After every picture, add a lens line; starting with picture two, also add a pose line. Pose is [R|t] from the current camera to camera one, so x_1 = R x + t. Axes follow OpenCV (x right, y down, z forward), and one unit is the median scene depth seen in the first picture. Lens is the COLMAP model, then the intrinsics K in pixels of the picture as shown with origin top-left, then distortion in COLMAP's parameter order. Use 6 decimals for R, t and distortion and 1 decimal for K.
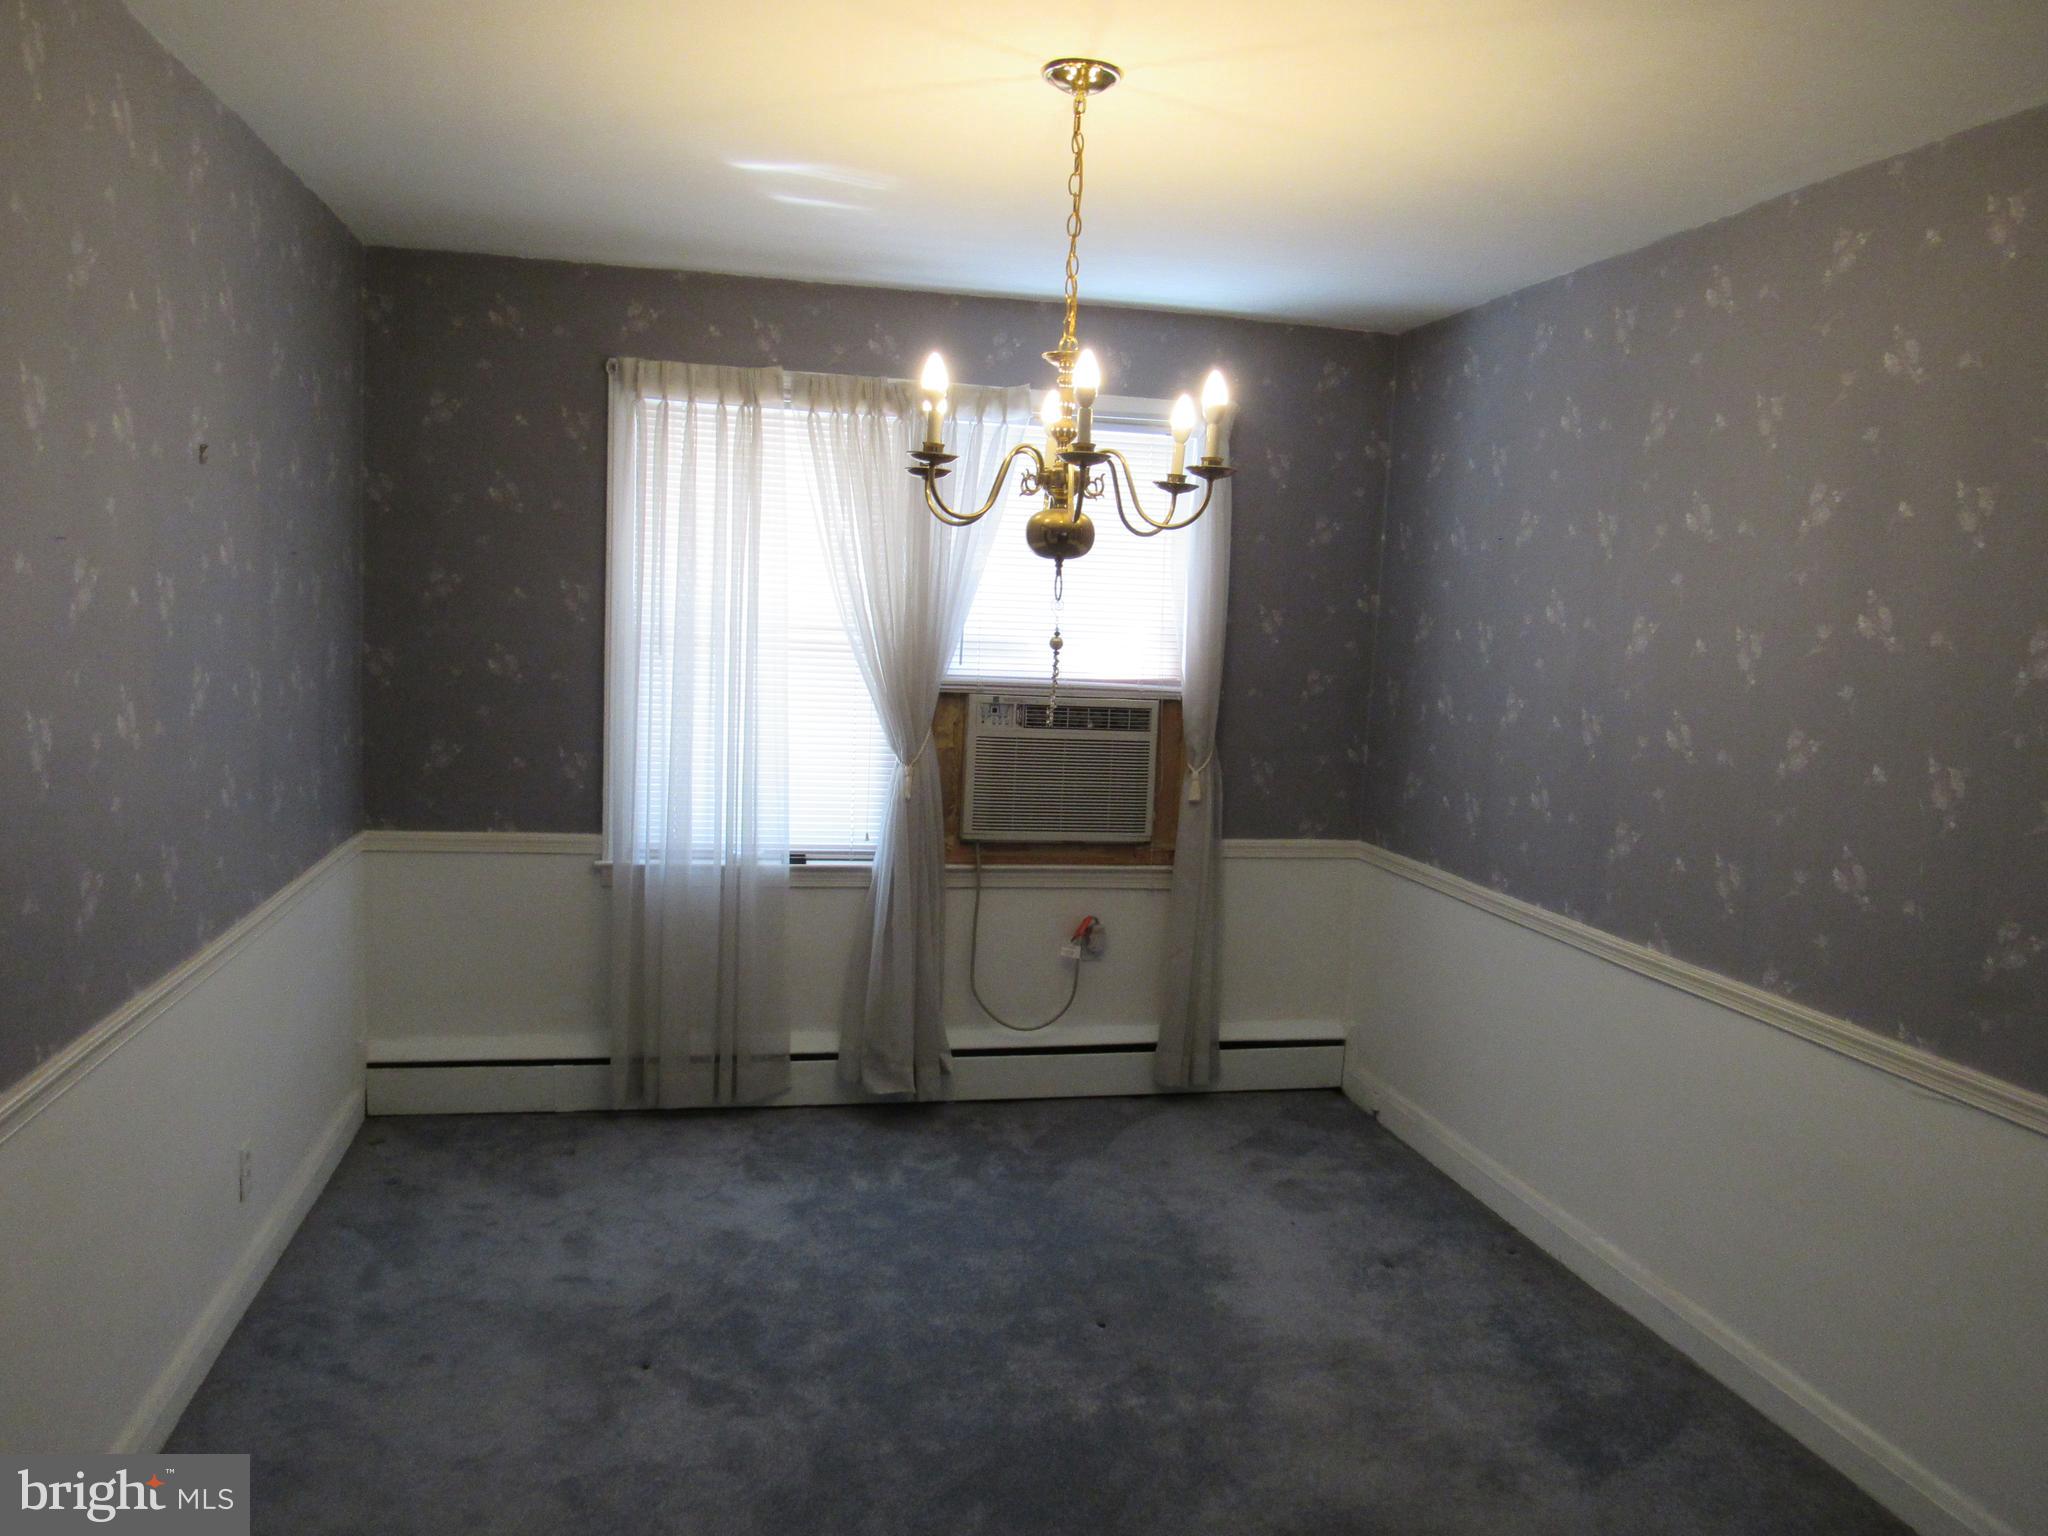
lens RADIAL K [[1476.3, 0, 1024.0], [0, 1476.3, 768.0], [0, 0, 1]] dist [-0.013533, 0.003157]
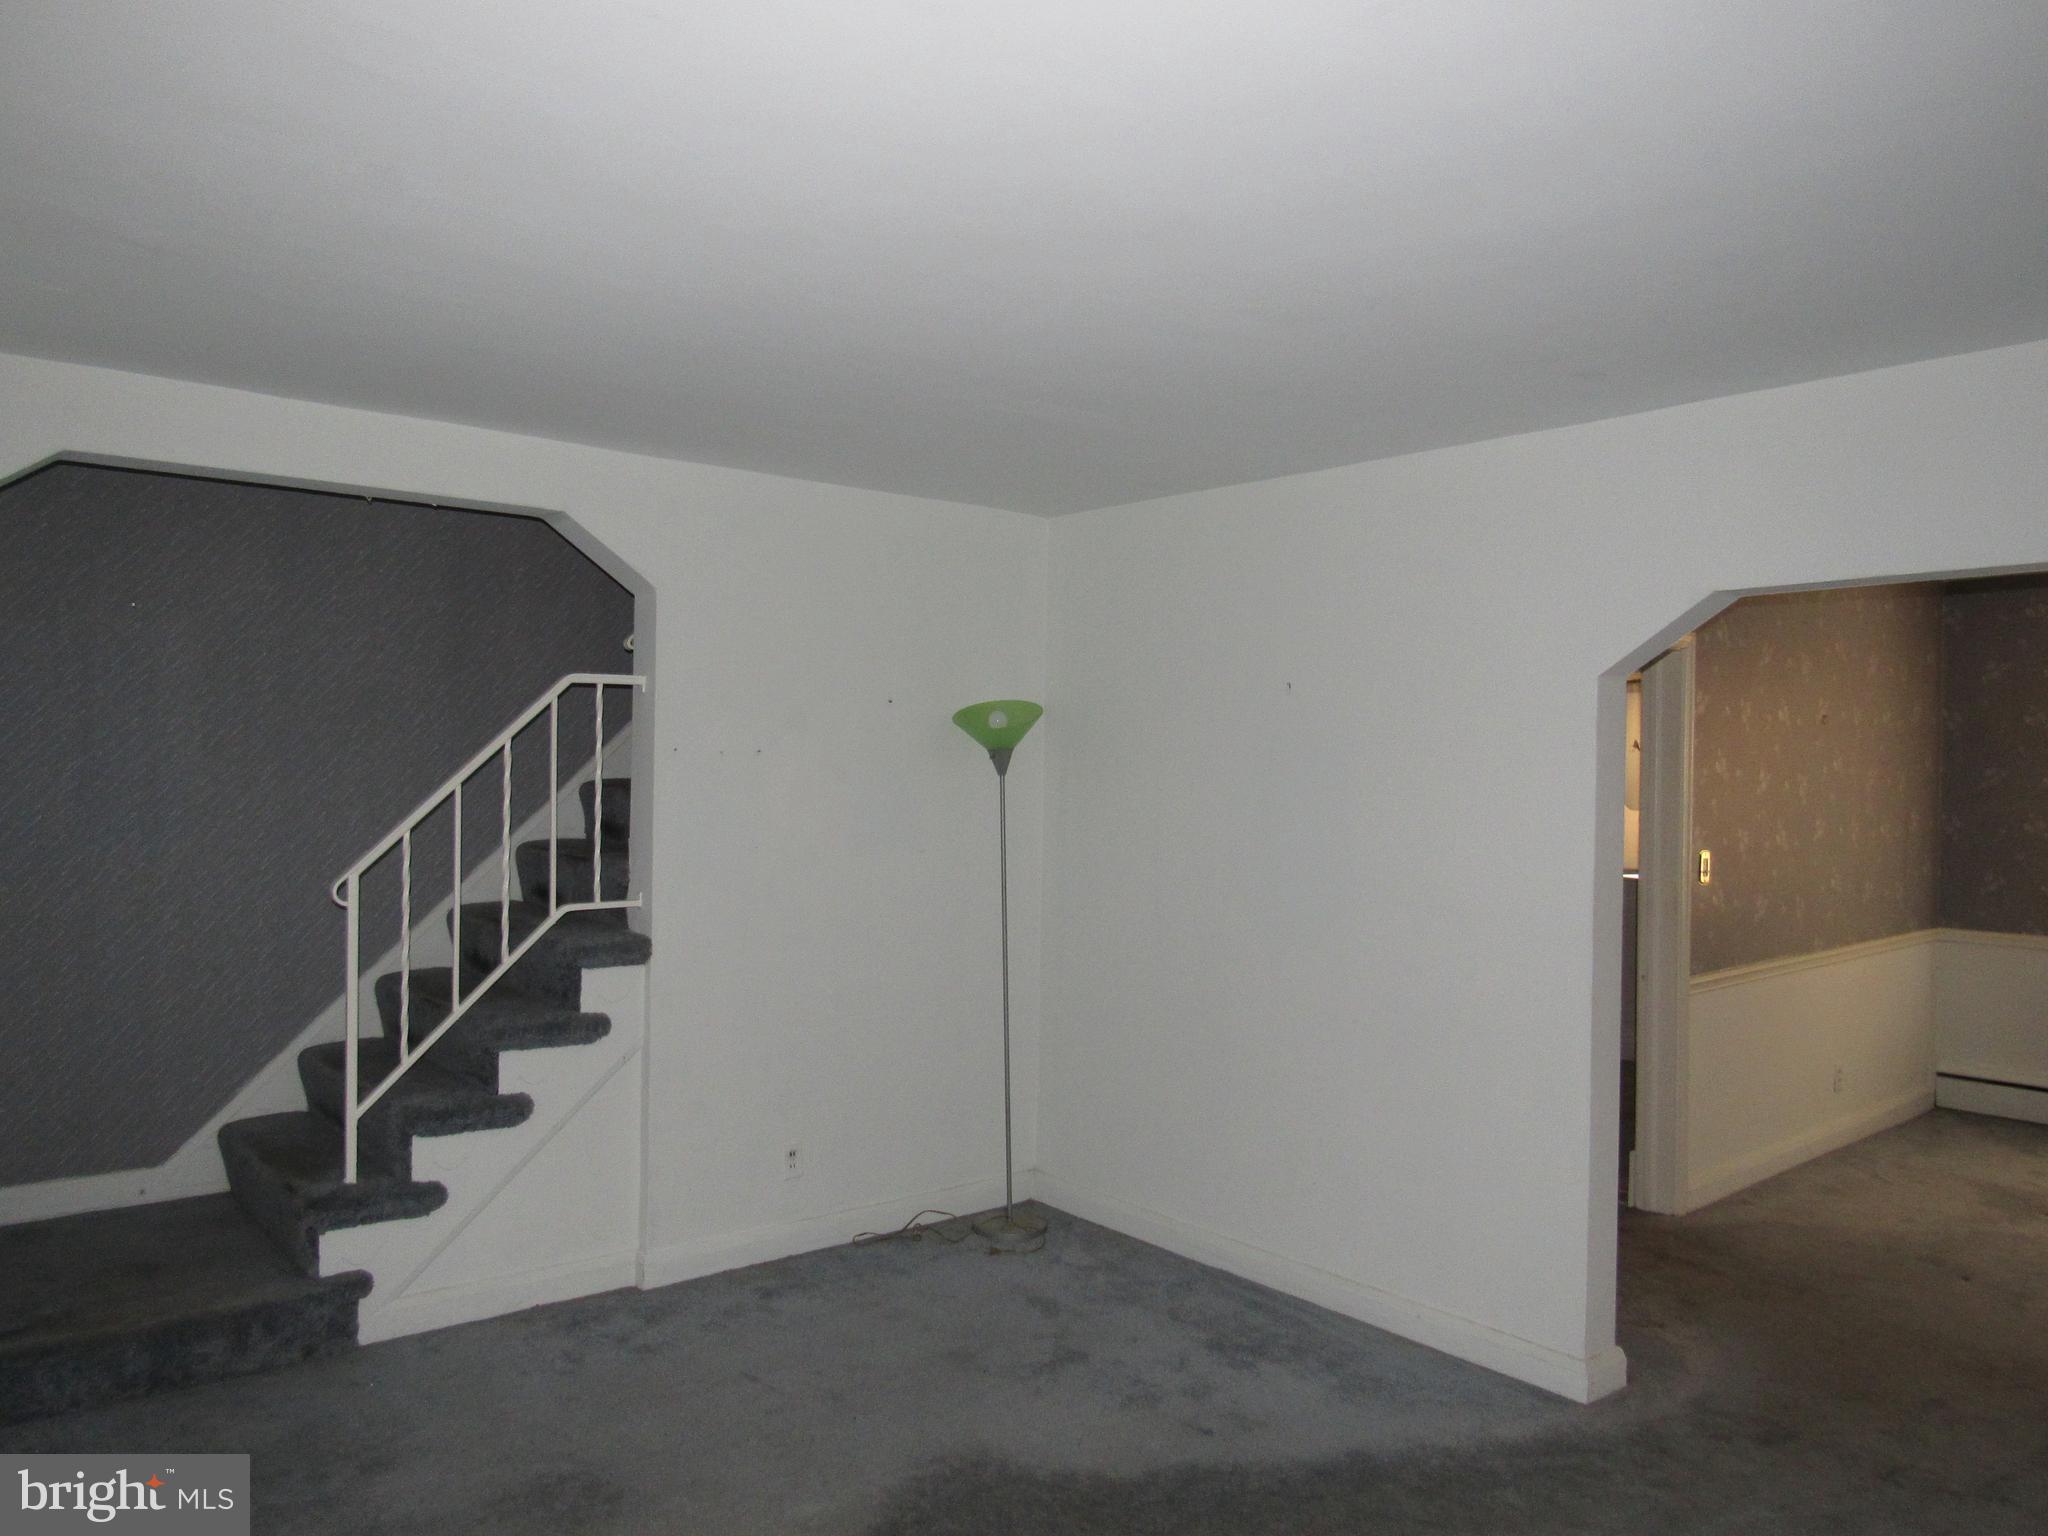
lens RADIAL K [[1443.0, 0, 1026.0], [0, 1443.0, 758.3], [0, 0, 1]] dist [0.001769, 0.005222]
pose [[0.469786, -0.035419, -0.882069, 0.621967], [-0.090743, 0.991964, -0.088161, 0.111460], [0.878104, 0.121458, 0.462797, -0.823654]]
